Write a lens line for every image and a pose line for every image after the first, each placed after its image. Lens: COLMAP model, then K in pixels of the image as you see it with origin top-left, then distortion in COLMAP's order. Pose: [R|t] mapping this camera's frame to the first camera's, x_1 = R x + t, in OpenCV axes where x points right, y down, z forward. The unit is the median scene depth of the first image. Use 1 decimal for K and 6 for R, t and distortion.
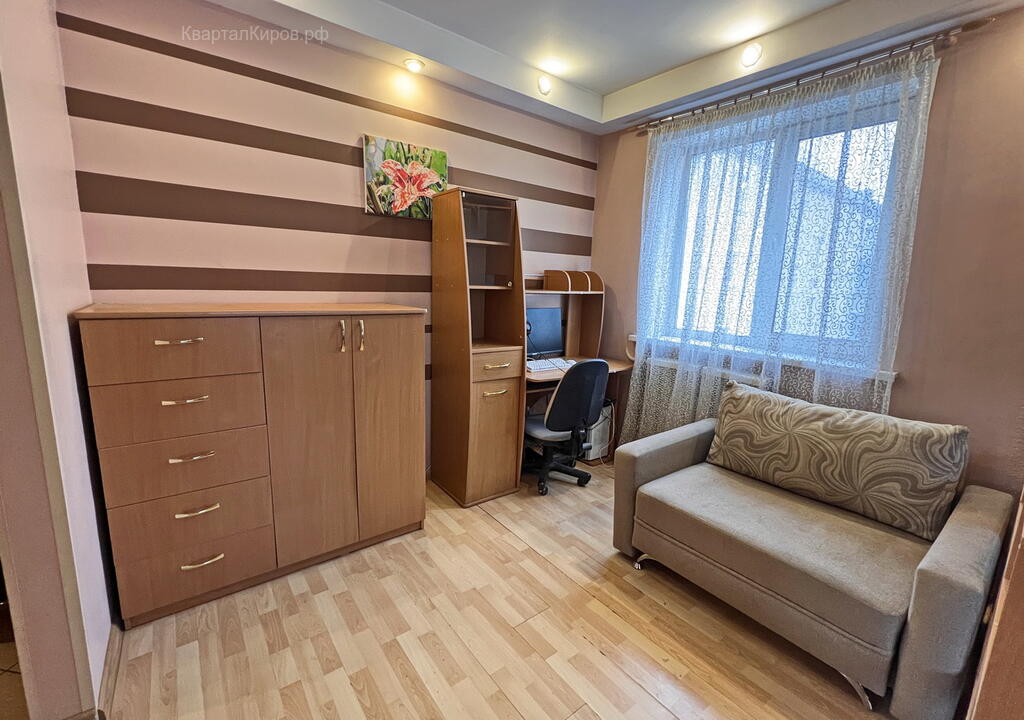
lens RADIAL K [[438.8, 0, 511.3], [0, 438.8, 361.7], [0, 0, 1]] dist [-0.002089, -0.000055]
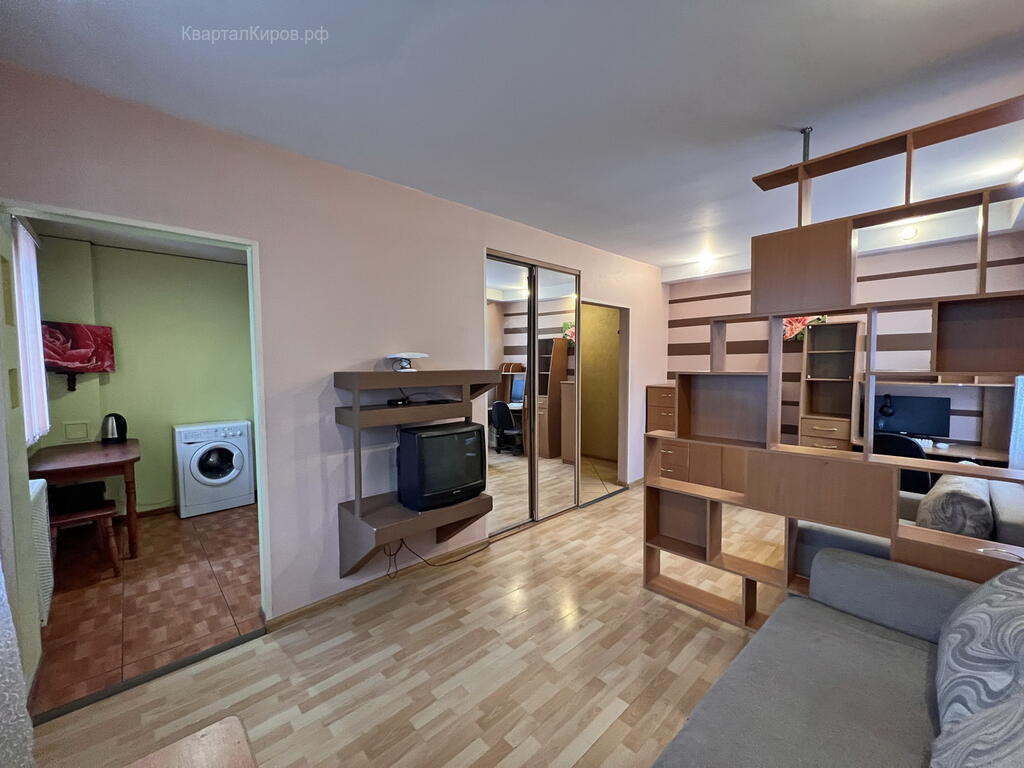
lens RADIAL K [[410.8, 0, 510.1], [0, 410.8, 385.1], [0, 0, 1]] dist [-0.001169, -0.000167]
pose [[0.092051, 0.018675, -0.995579, 1.634991], [-0.167745, 0.985826, 0.002983, 0.049740], [0.981523, 0.166729, 0.093879, -0.338013]]
